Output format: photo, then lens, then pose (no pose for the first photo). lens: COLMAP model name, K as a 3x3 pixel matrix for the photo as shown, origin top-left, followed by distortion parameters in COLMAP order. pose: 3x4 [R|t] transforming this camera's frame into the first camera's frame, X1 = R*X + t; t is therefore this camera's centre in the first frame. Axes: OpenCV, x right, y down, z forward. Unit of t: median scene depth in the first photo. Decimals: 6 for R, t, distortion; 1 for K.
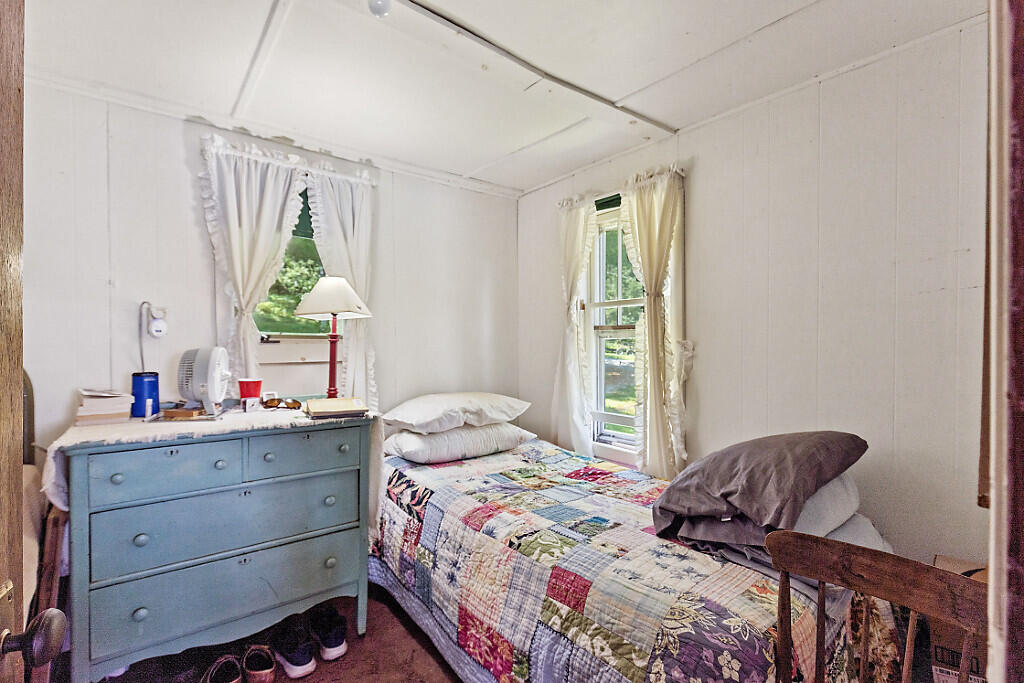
lens RADIAL K [[467.4, 0, 511.9], [0, 467.4, 342.3], [0, 0, 1]] dist [0.000016, -0.000457]
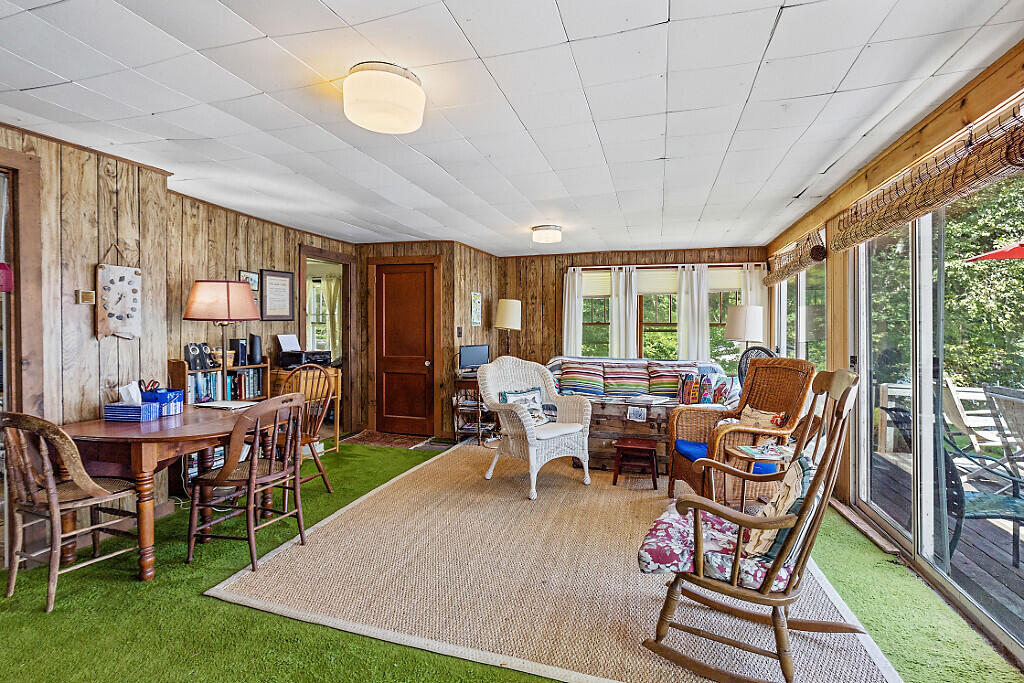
lens RADIAL K [[467.4, 0, 512.7], [0, 467.4, 335.2], [0, 0, 1]] dist [0.000016, -0.000457]
pose [[0.828377, -0.004896, 0.560150, -0.457548], [0.004145, 0.999988, 0.002612, 0.044875], [-0.560156, 0.000158, 0.828387, -2.306811]]
